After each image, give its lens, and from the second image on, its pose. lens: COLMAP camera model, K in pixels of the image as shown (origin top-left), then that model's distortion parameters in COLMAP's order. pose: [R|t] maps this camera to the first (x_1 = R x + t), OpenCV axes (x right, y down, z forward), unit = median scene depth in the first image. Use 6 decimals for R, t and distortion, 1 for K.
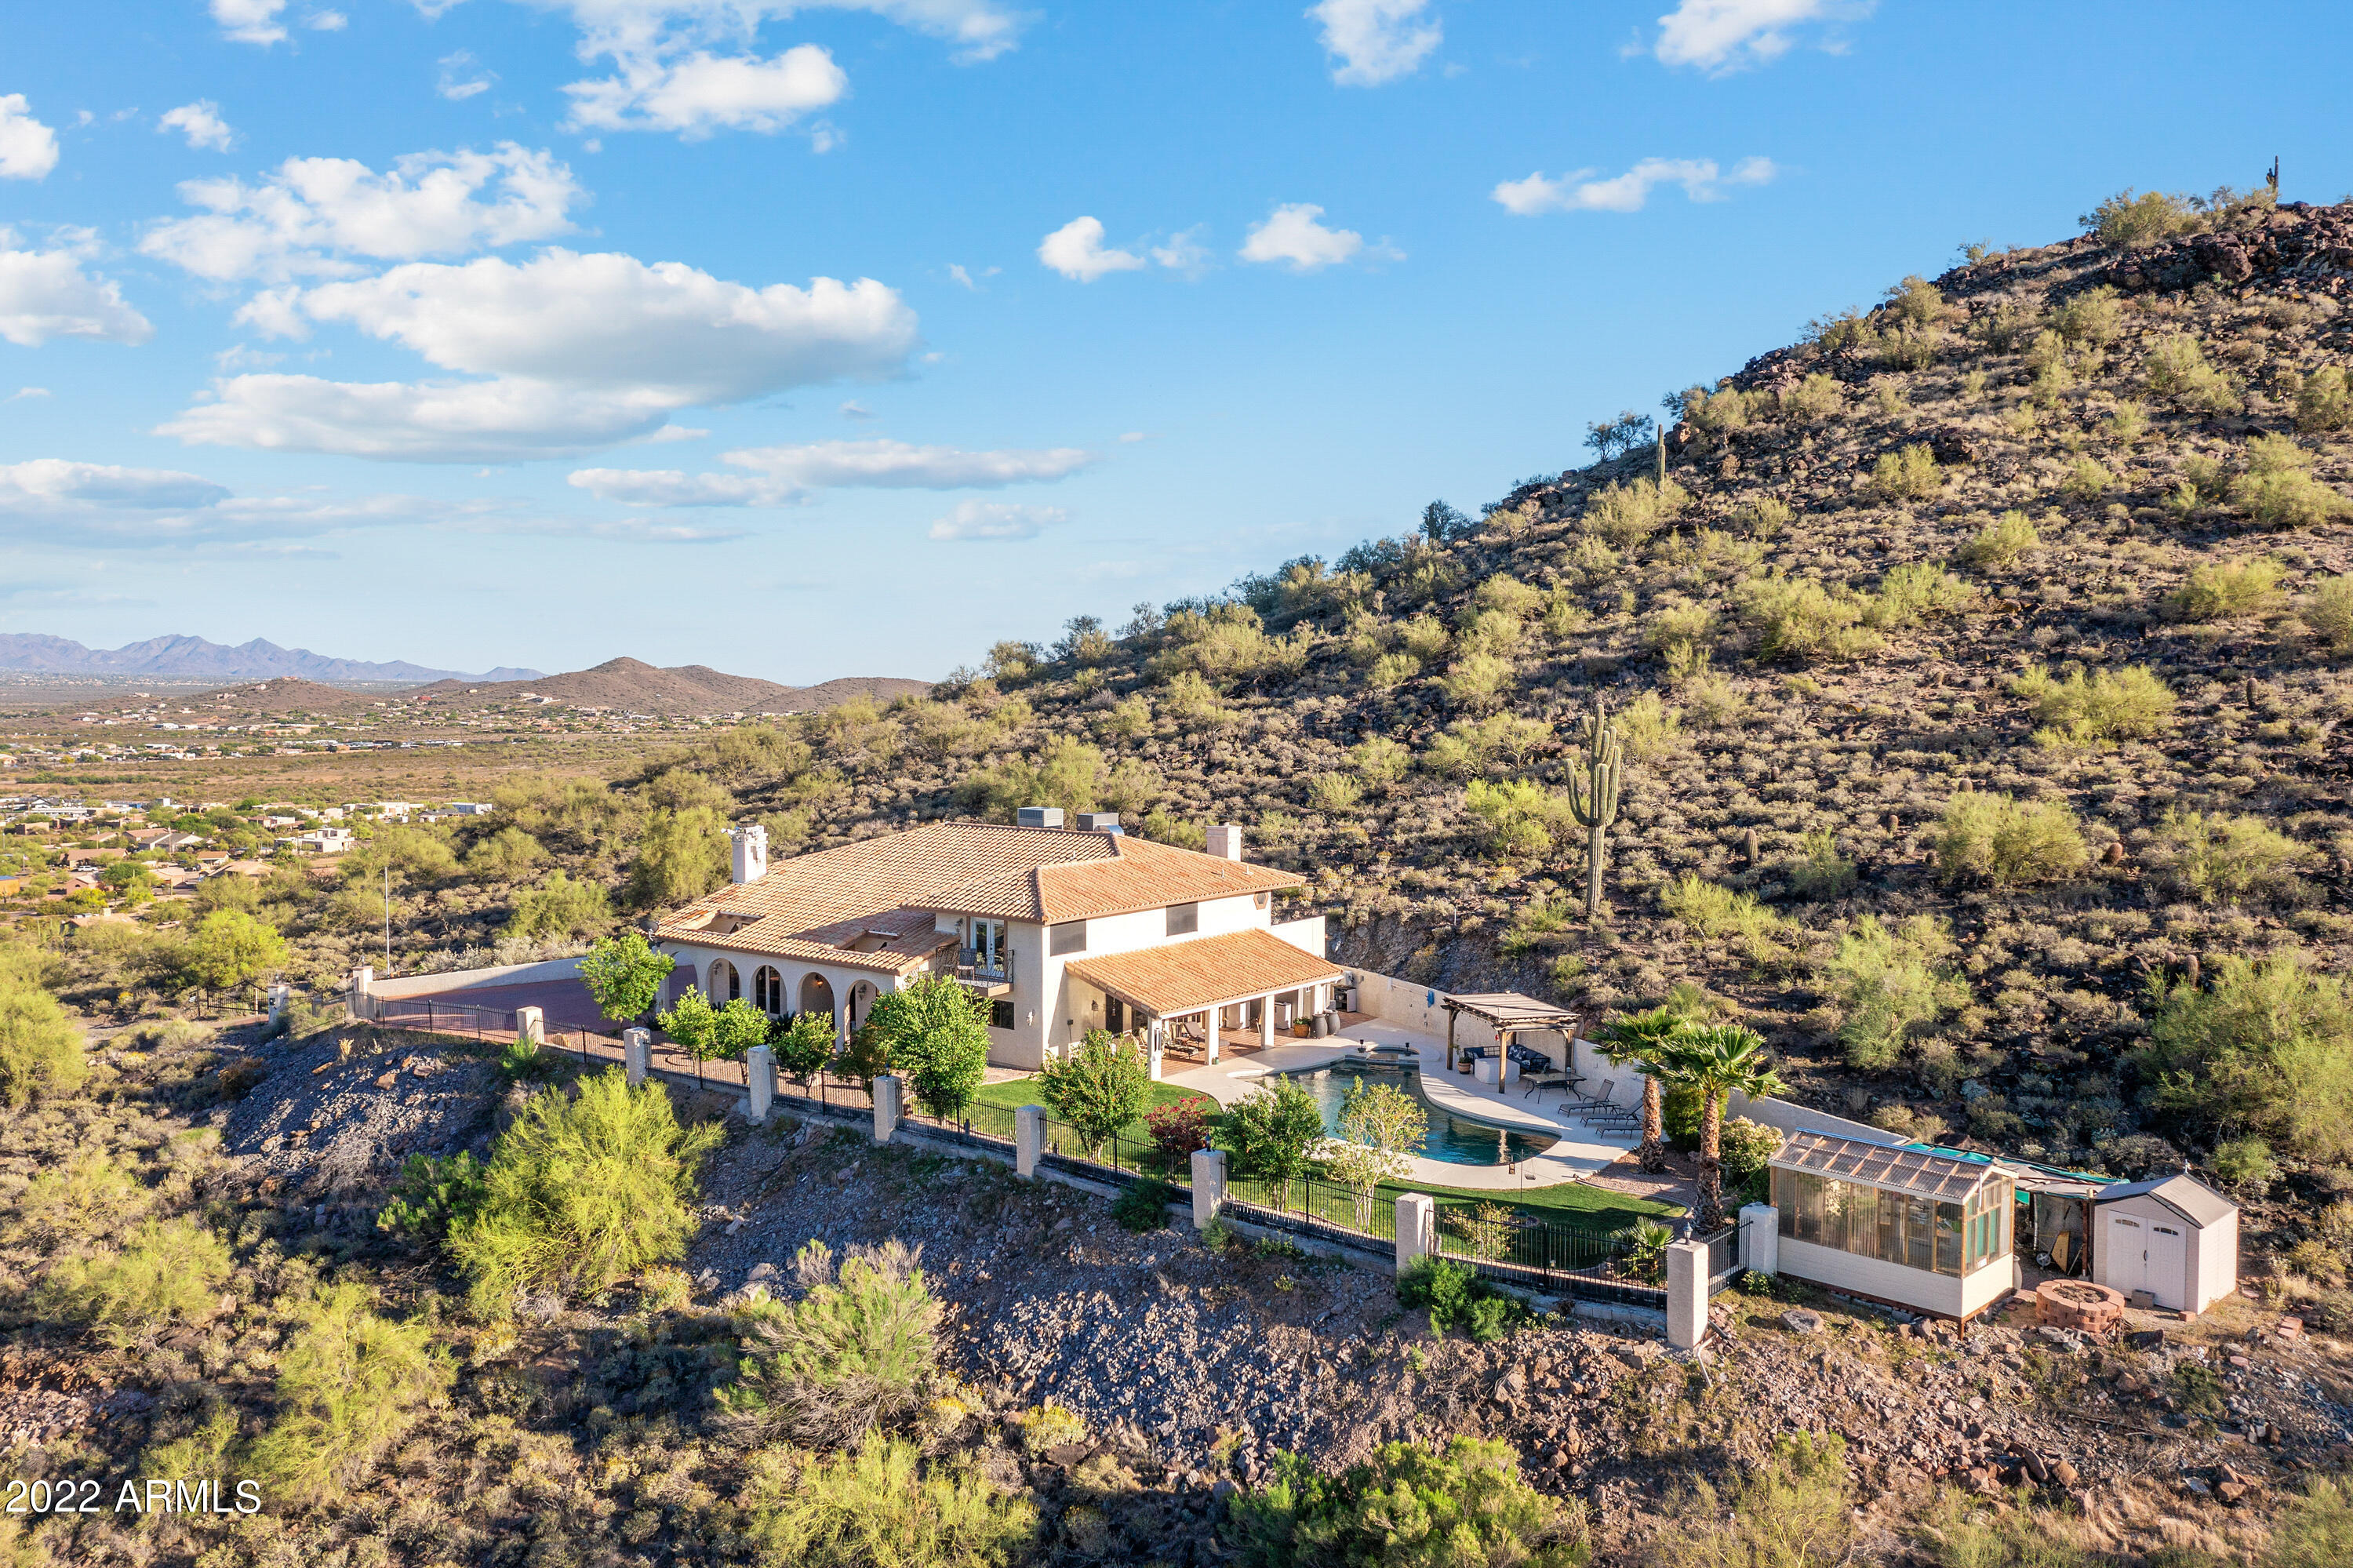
lens RADIAL K [[1867.1, 0, 1176.5], [0, 1867.1, 784.0], [0, 0, 1]] dist [-0.009106, 0.001502]
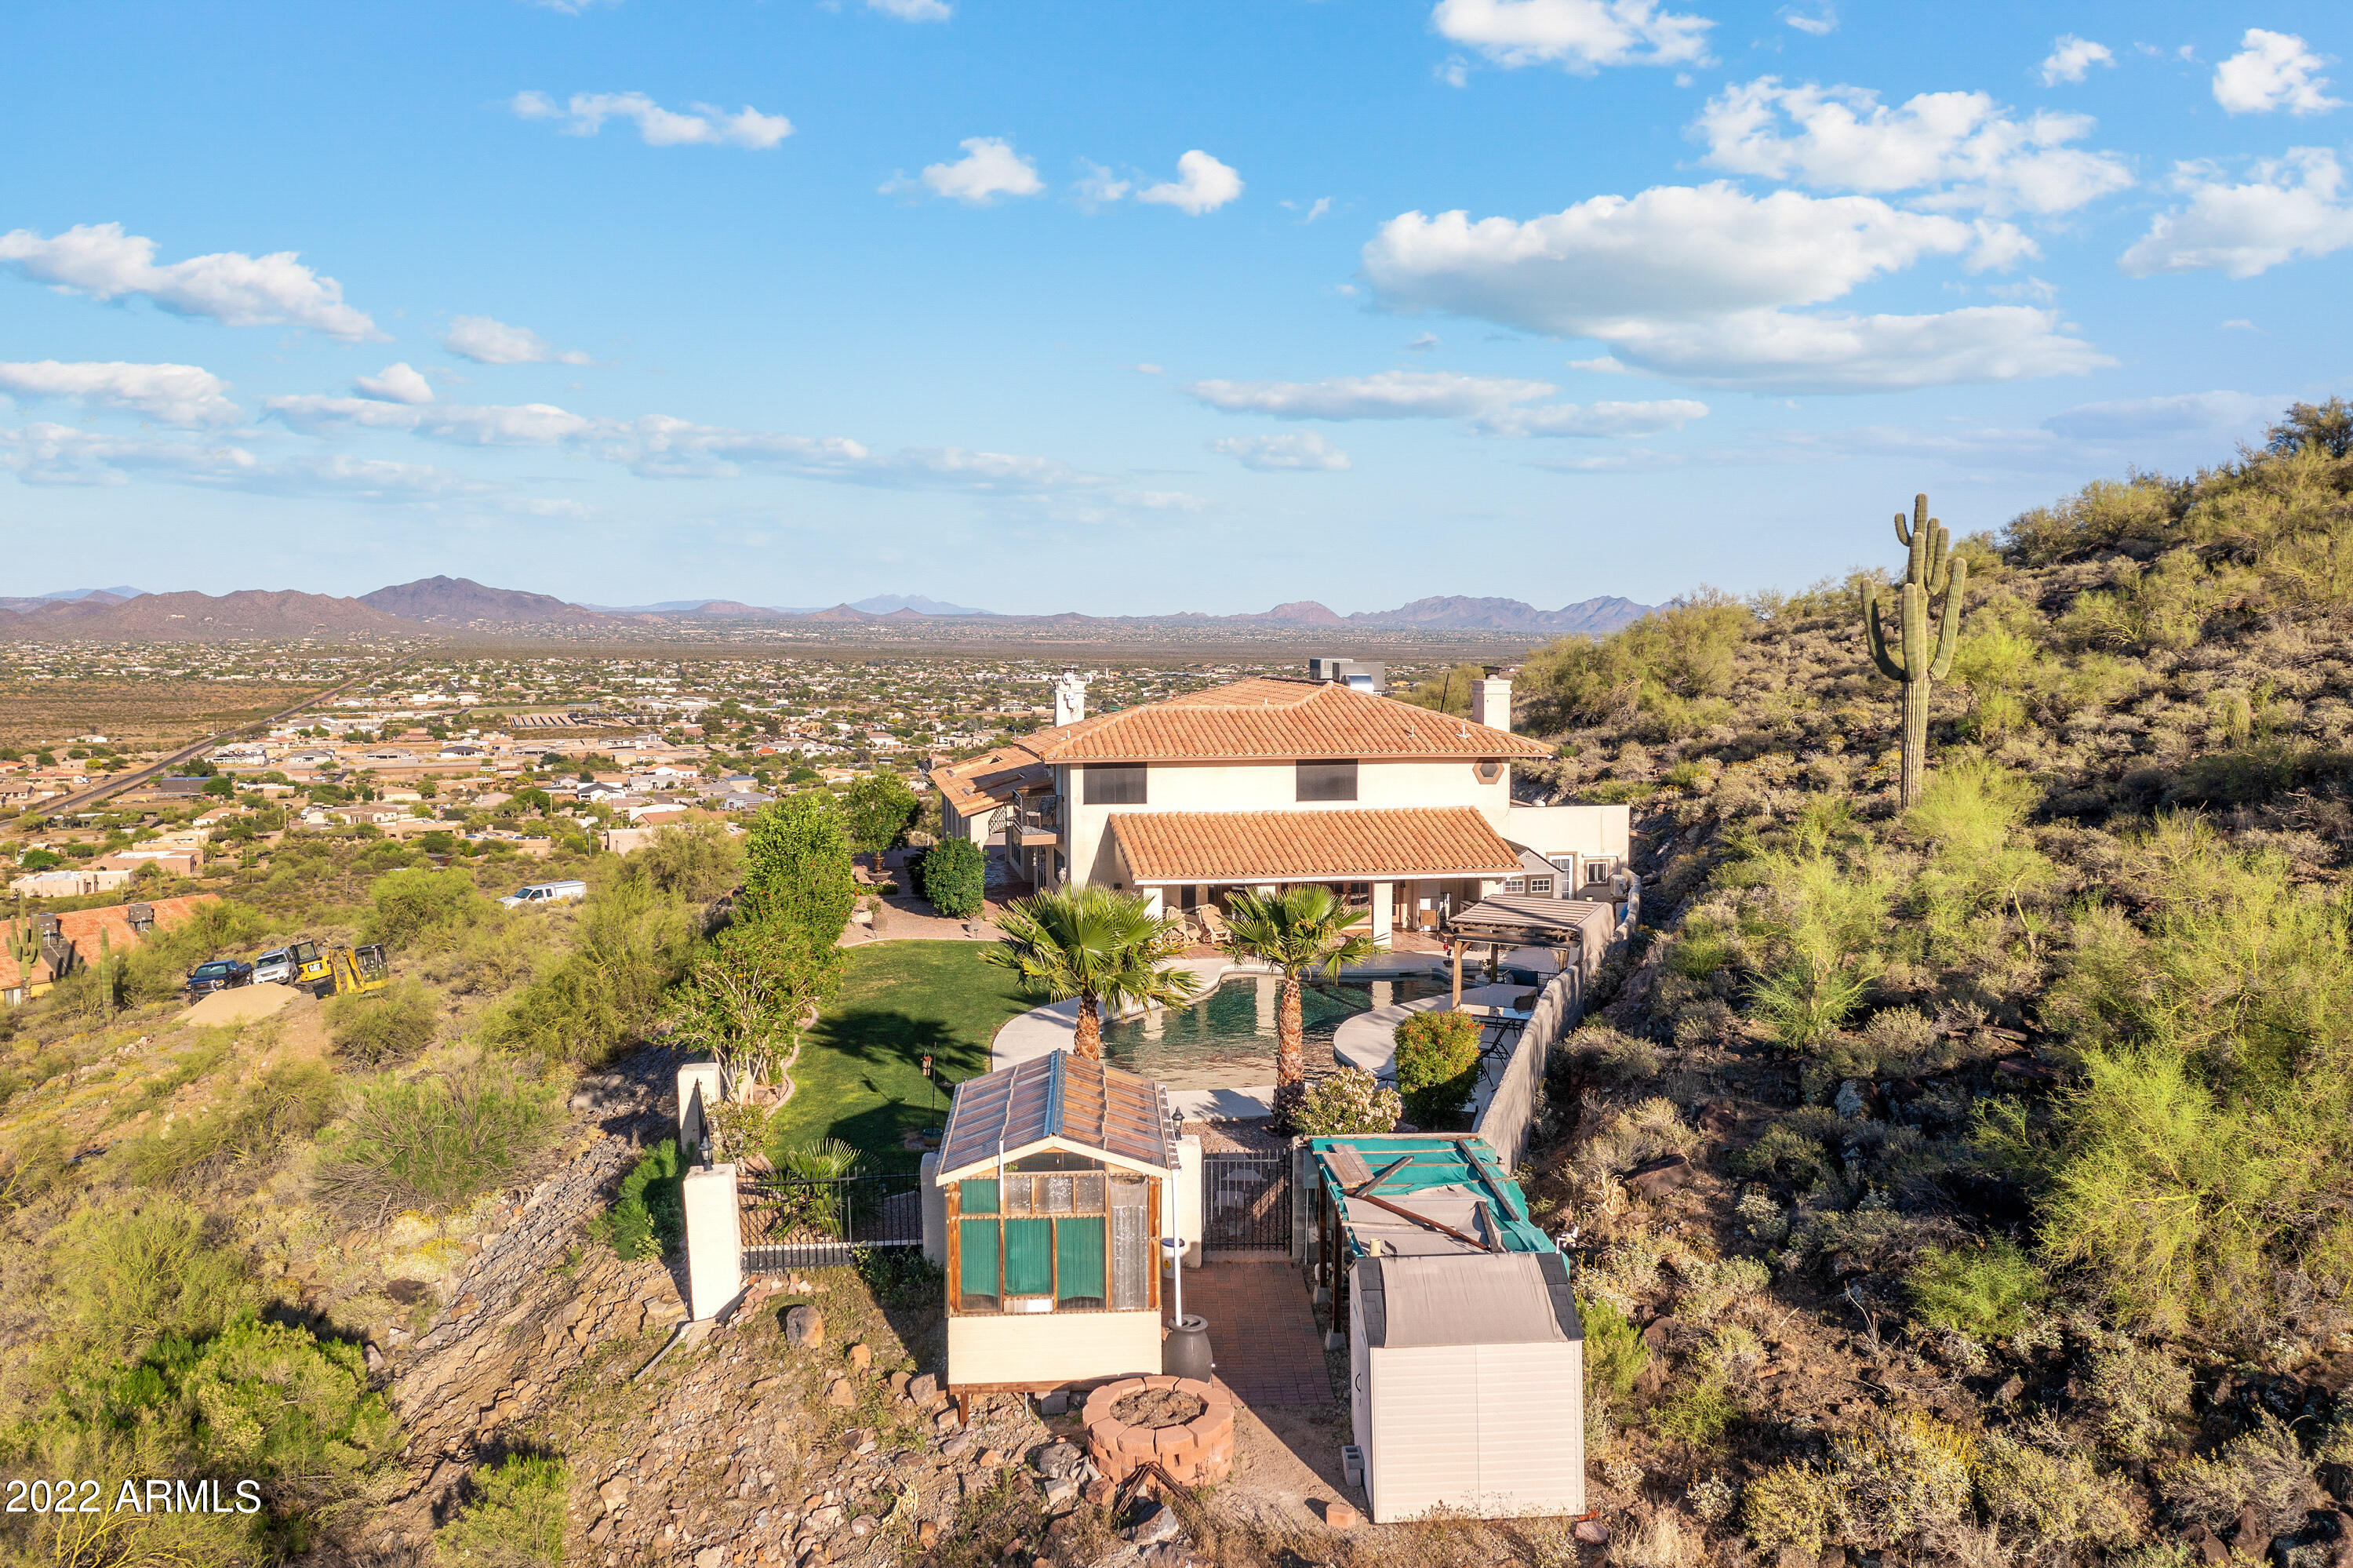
lens RADIAL K [[1867.1, 0, 1176.5], [0, 1867.1, 784.0], [0, 0, 1]] dist [-0.009106, 0.001502]
pose [[0.750587, 0.051301, -0.658777, 0.508514], [-0.036856, 0.998680, 0.035778, 0.049143], [0.659743, -0.002574, 0.751487, 0.375481]]
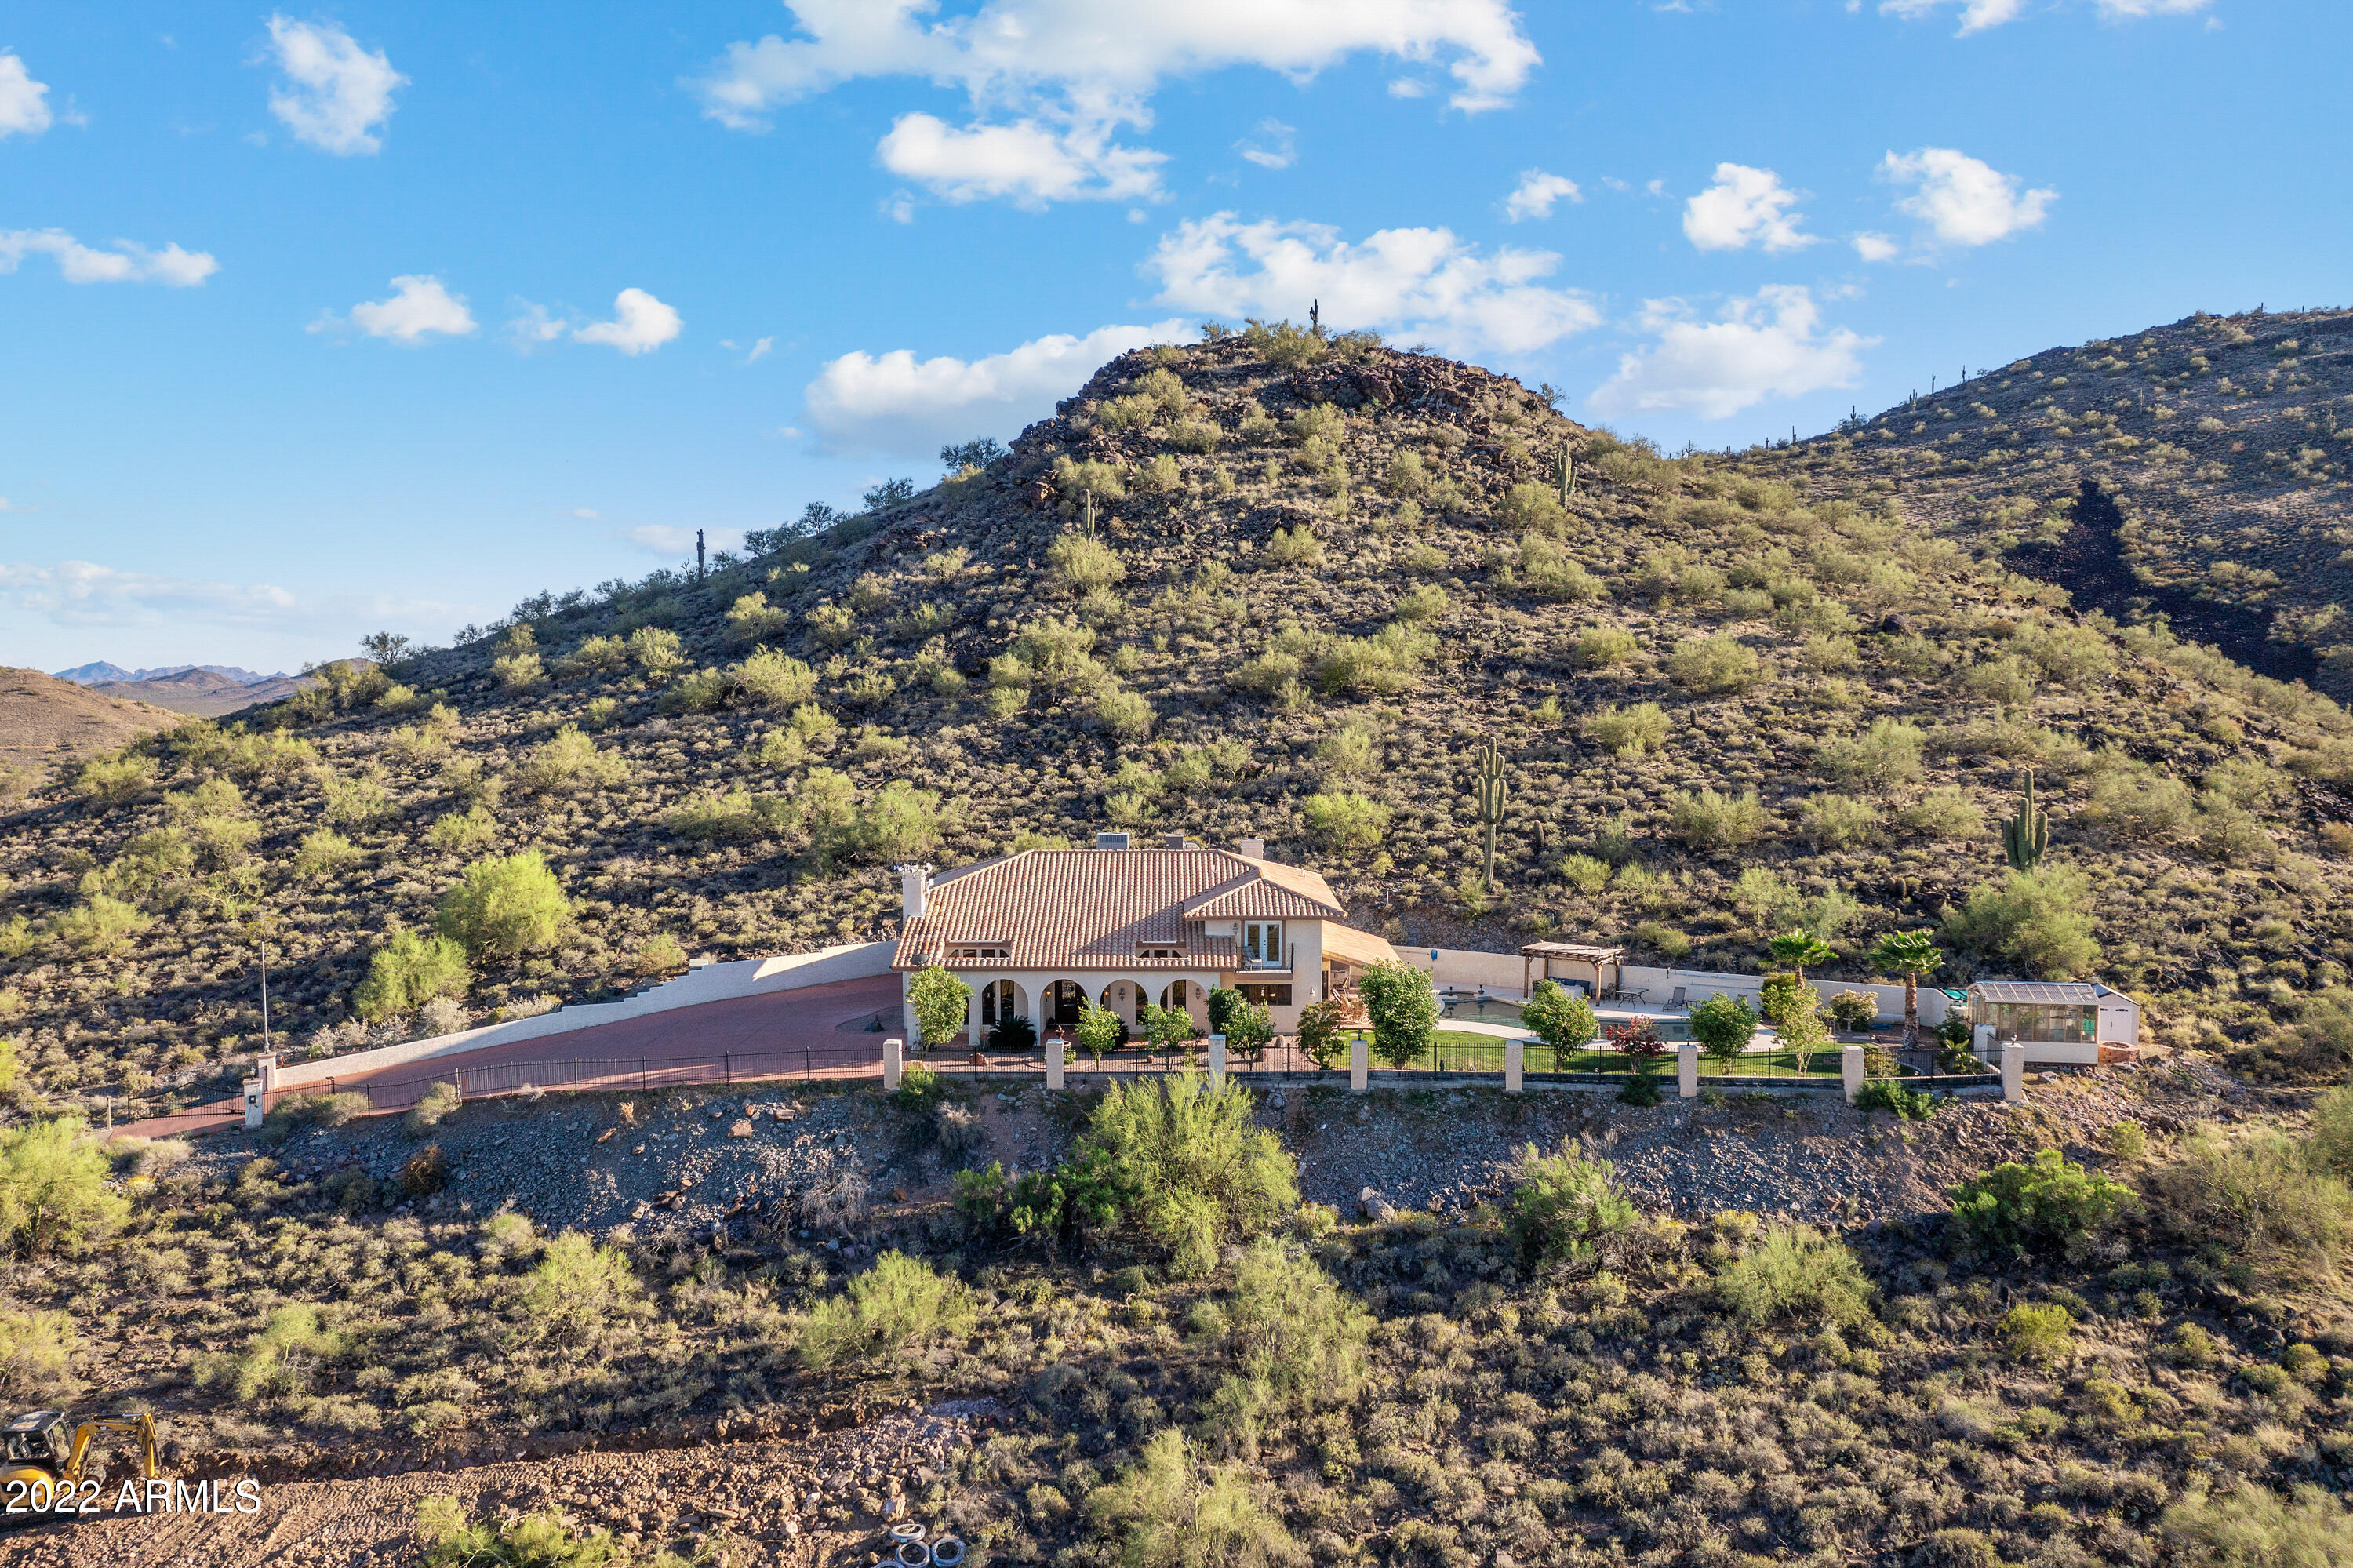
lens RADIAL K [[1902.6, 0, 1176.5], [0, 1902.6, 784.0], [0, 0, 1]] dist [-0.010597, -0.000643]
pose [[0.786767, -0.033315, 0.616351, -0.866448], [0.035725, 0.999326, 0.008413, -0.028339], [-0.616216, 0.015400, 0.787427, 0.037214]]
